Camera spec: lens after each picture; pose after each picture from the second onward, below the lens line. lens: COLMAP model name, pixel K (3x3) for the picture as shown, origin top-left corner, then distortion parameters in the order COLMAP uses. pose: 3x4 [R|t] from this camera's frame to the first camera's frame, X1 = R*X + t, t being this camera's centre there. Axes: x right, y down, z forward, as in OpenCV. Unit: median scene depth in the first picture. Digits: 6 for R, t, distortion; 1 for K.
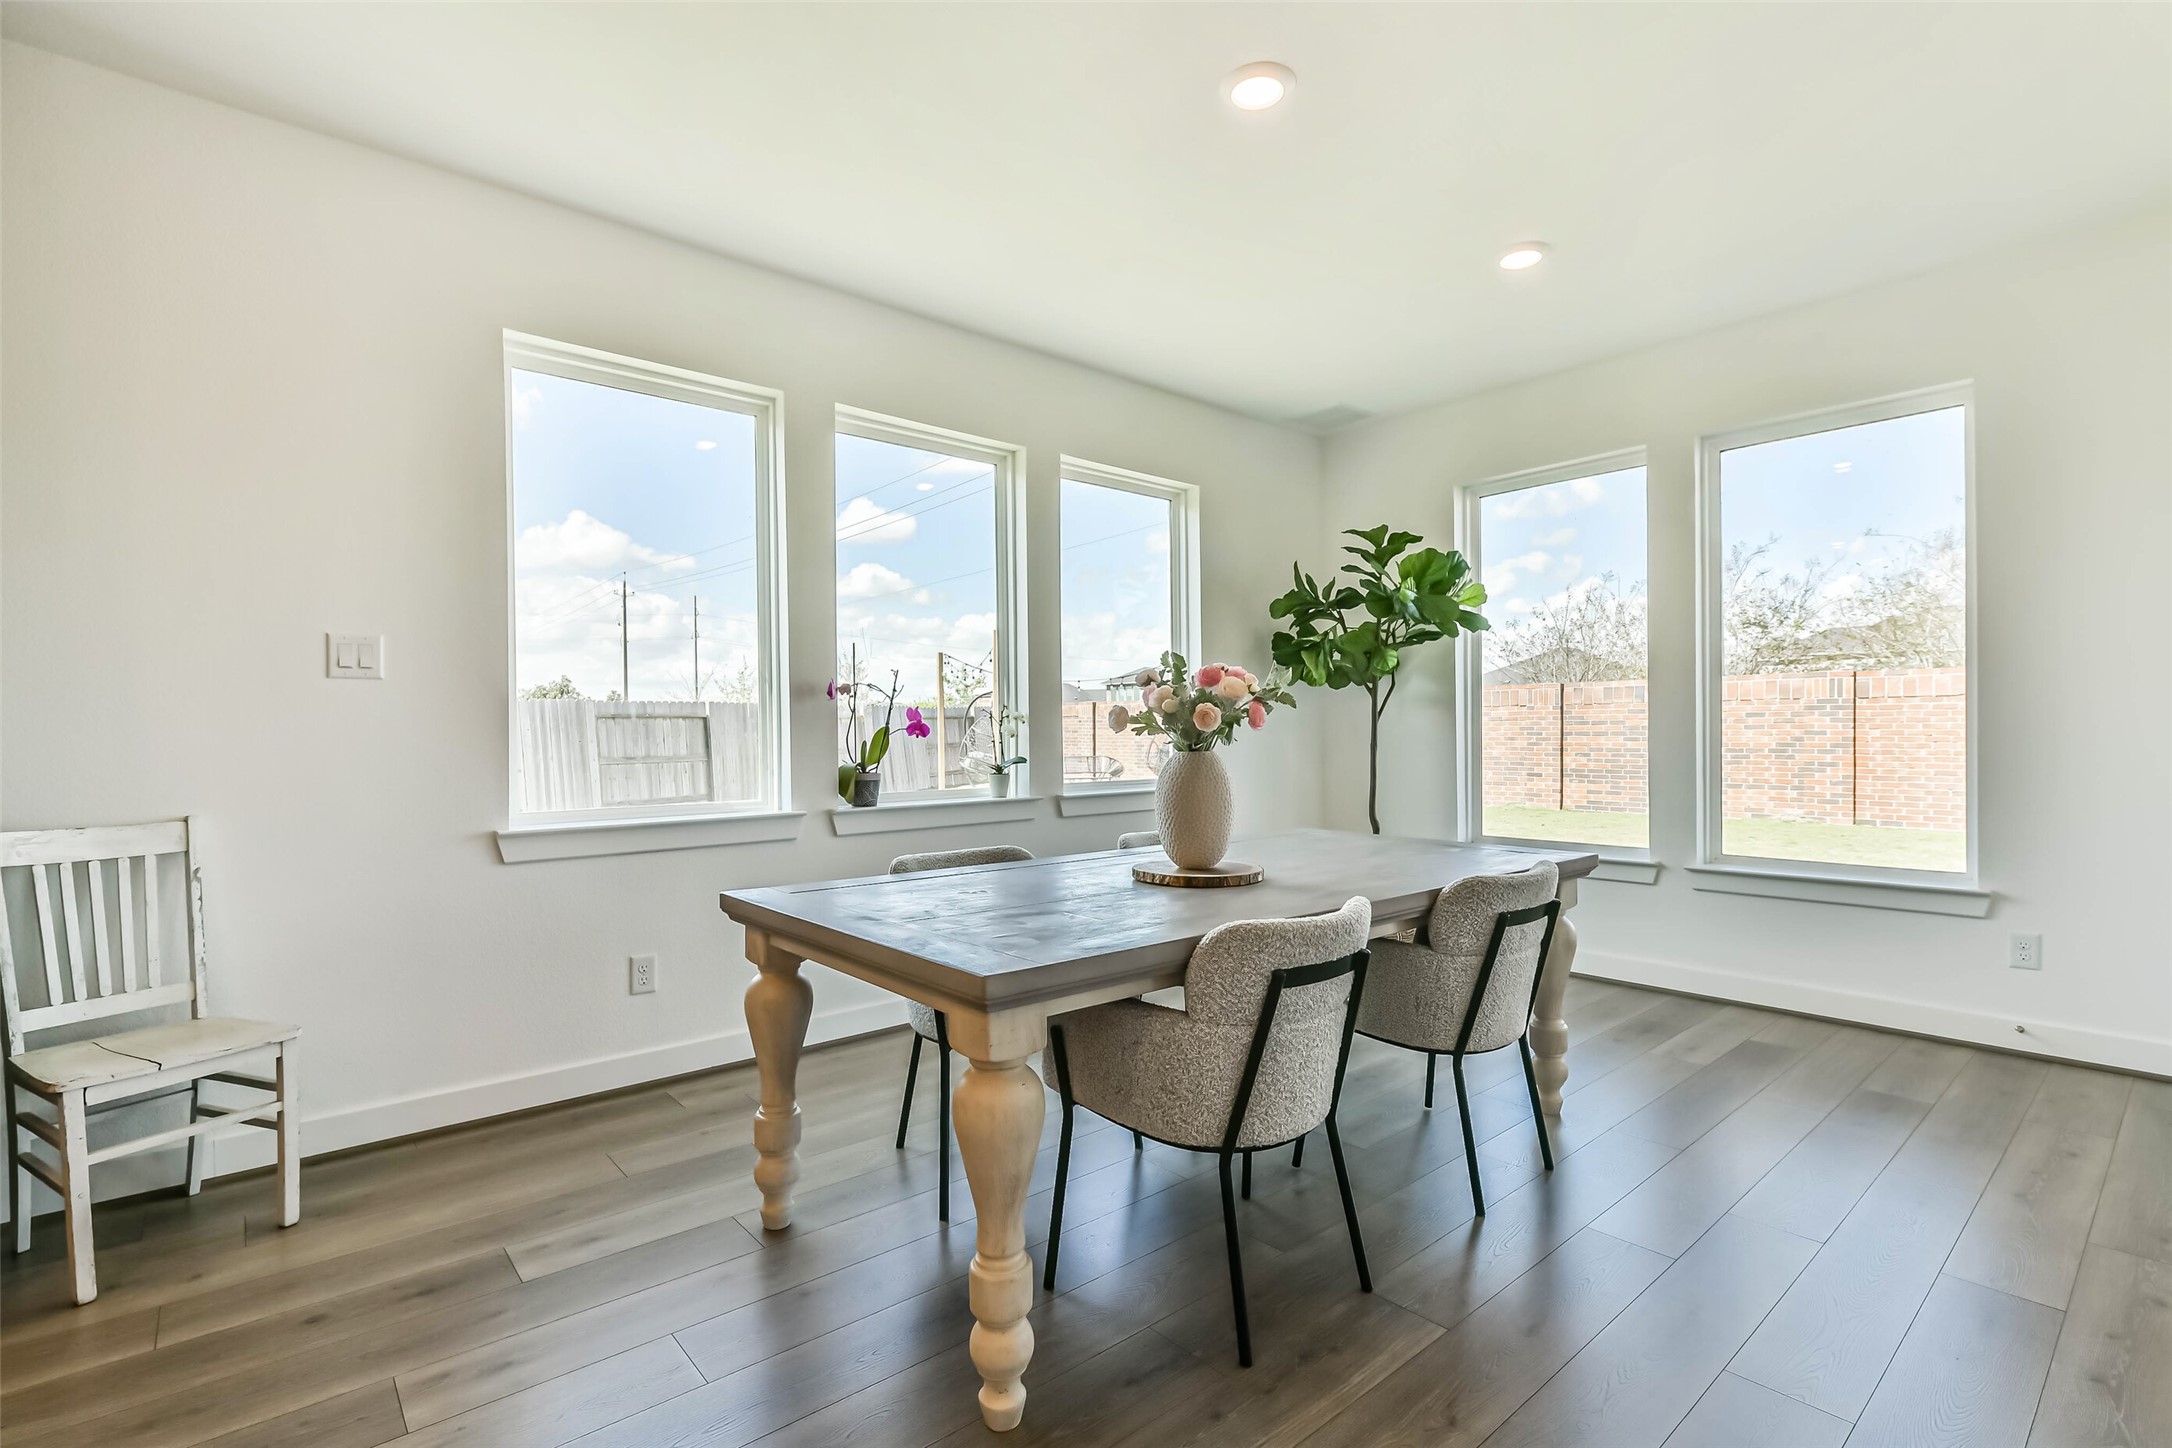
lens RADIAL K [[1010.2, 0, 1088.8], [0, 1010.2, 737.9], [0, 0, 1]] dist [0.002761, 0.001100]
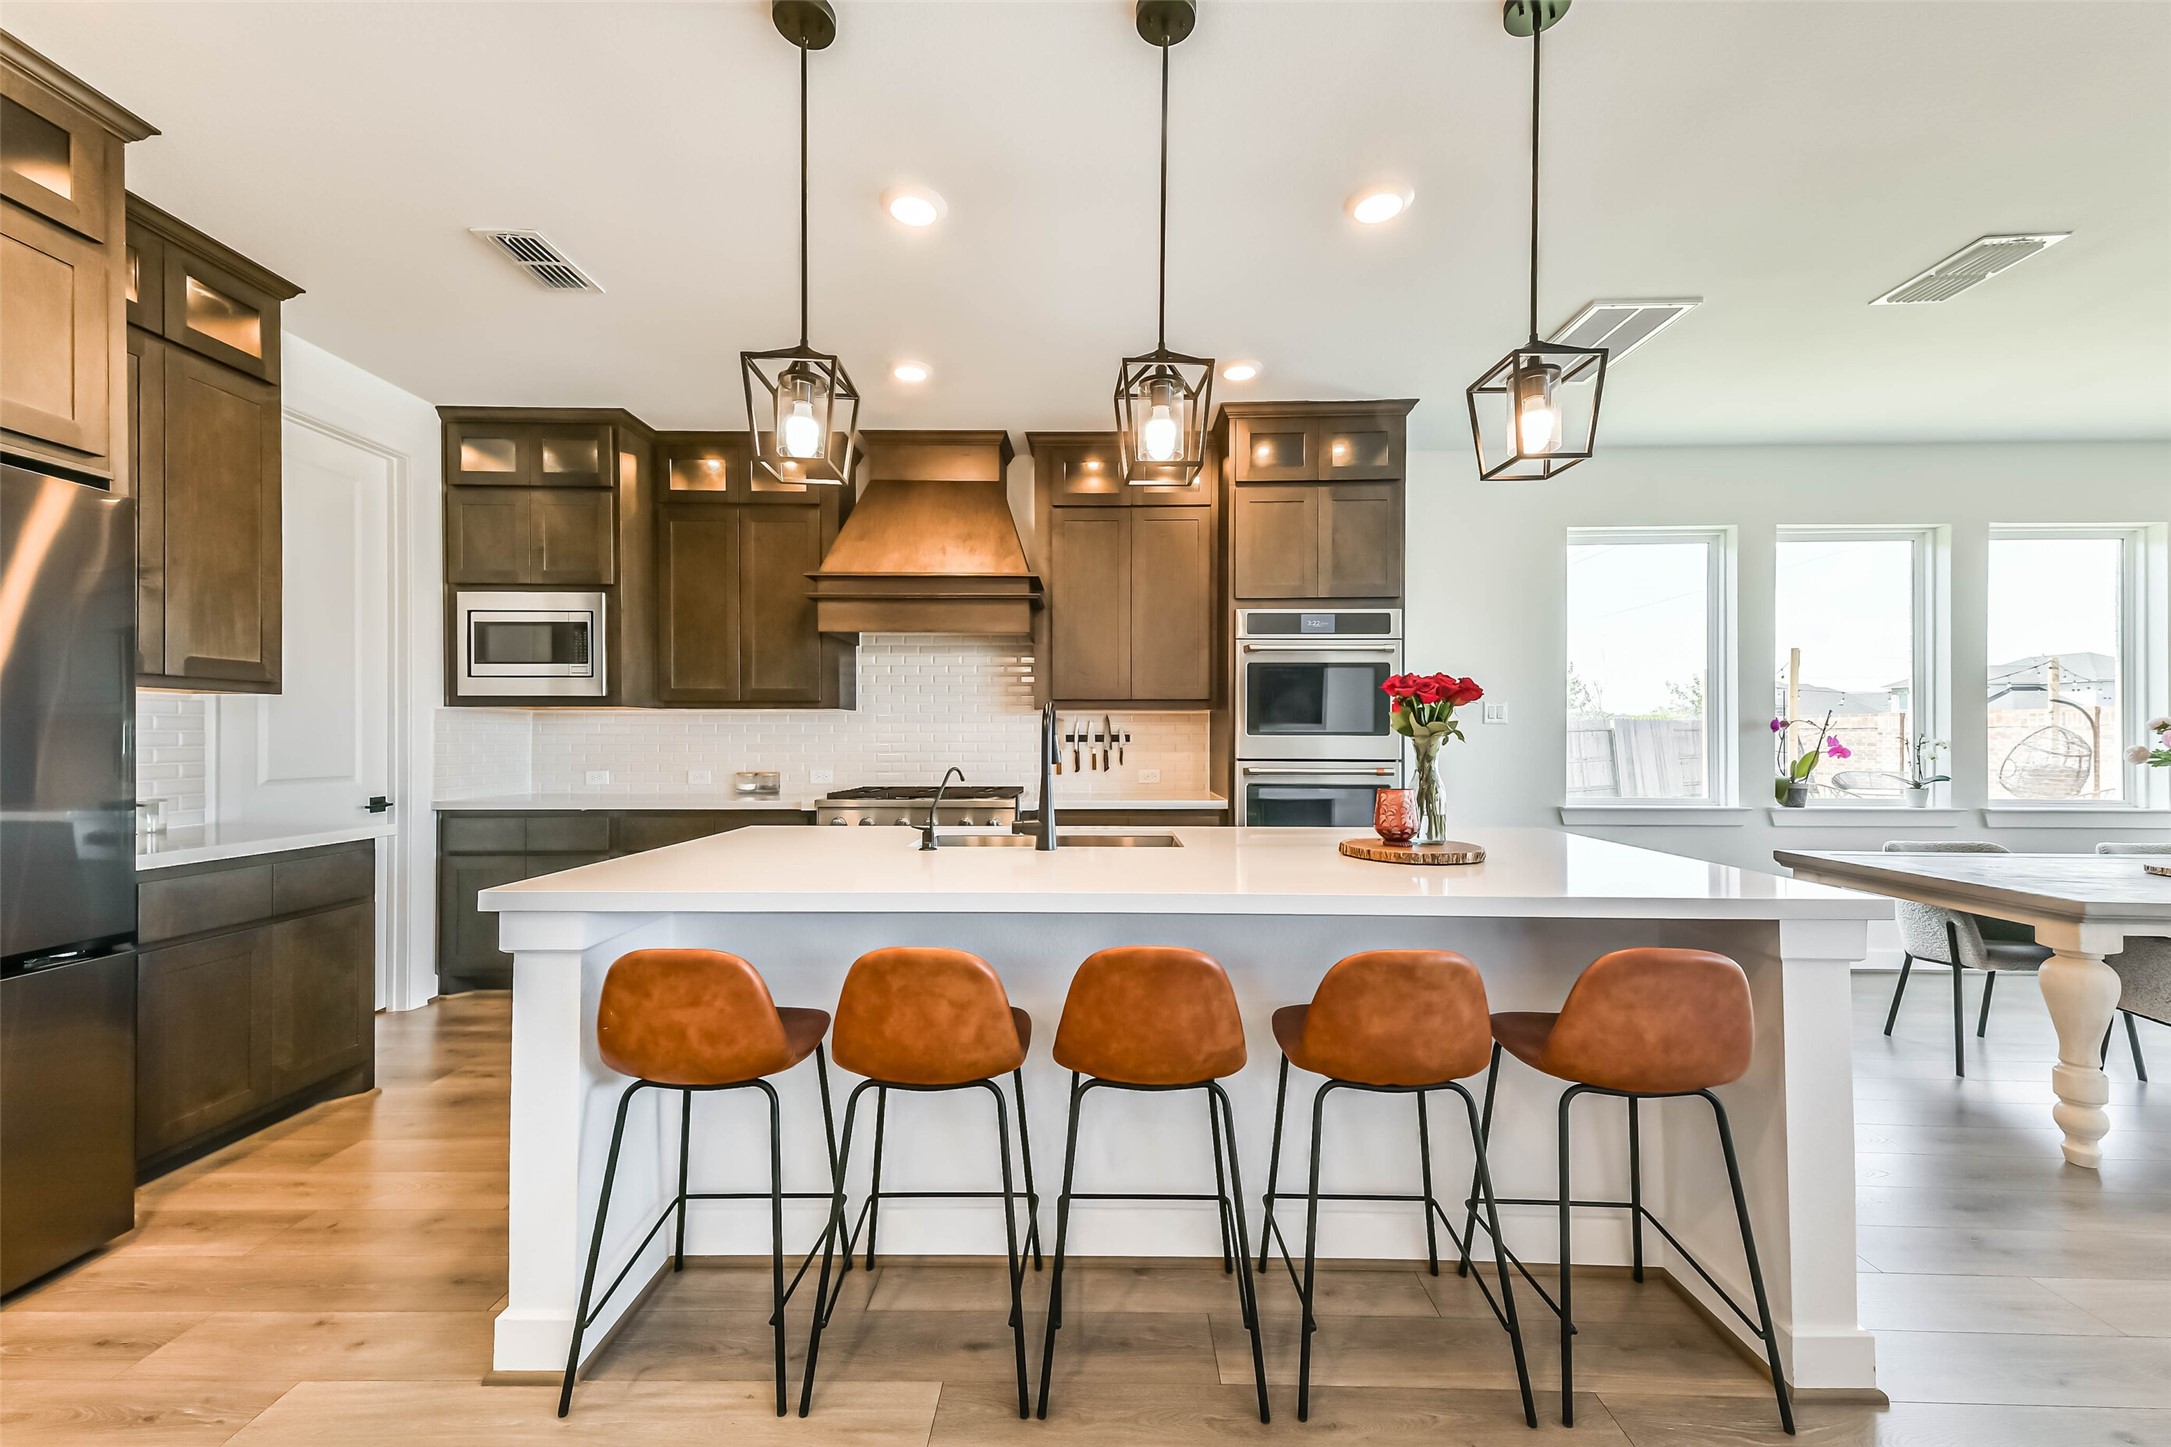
lens RADIAL K [[848.4, 0, 1107.1], [0, 848.4, 735.0], [0, 0, 1]] dist [0.021949, -0.000825]
pose [[0.749914, 0.007260, -0.661495, -0.132593], [-0.013246, 0.999904, -0.004042, -0.013152], [0.661403, 0.011794, 0.749938, -0.468336]]
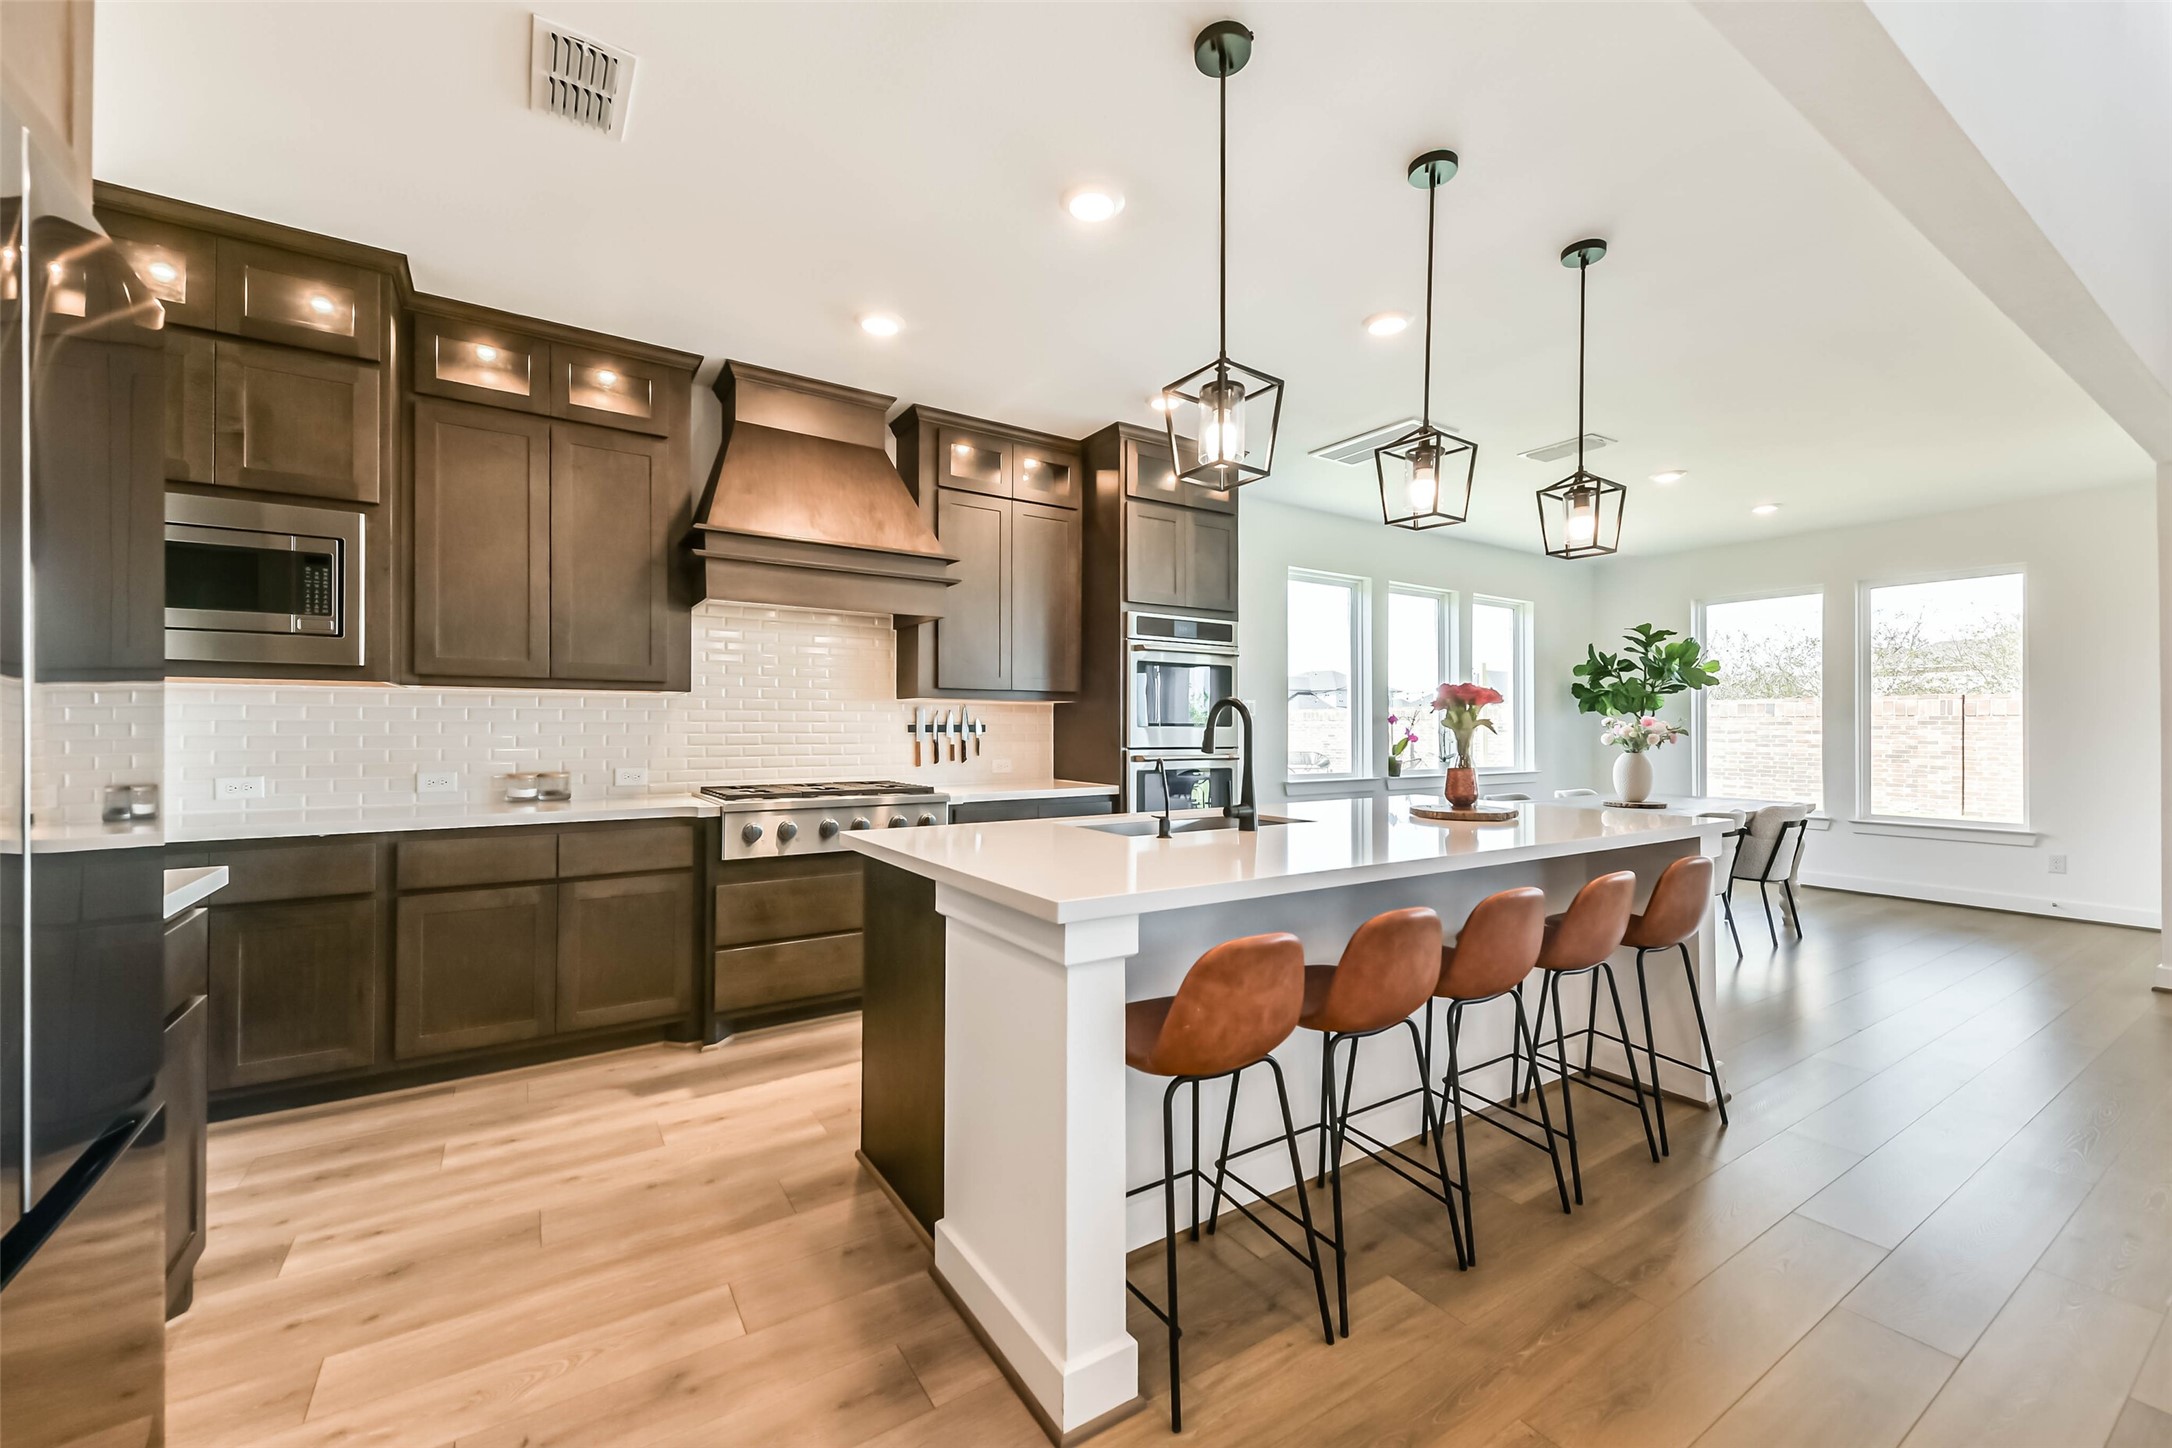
lens RADIAL K [[848.8, 0, 1118.0], [0, 848.8, 724.7], [0, 0, 1]] dist [0.021949, -0.000825]
pose [[0.991626, 0.011795, -0.128603, -0.495335], [-0.013263, 0.999856, -0.010565, -0.009398], [0.128460, 0.012183, 0.991640, -0.679968]]
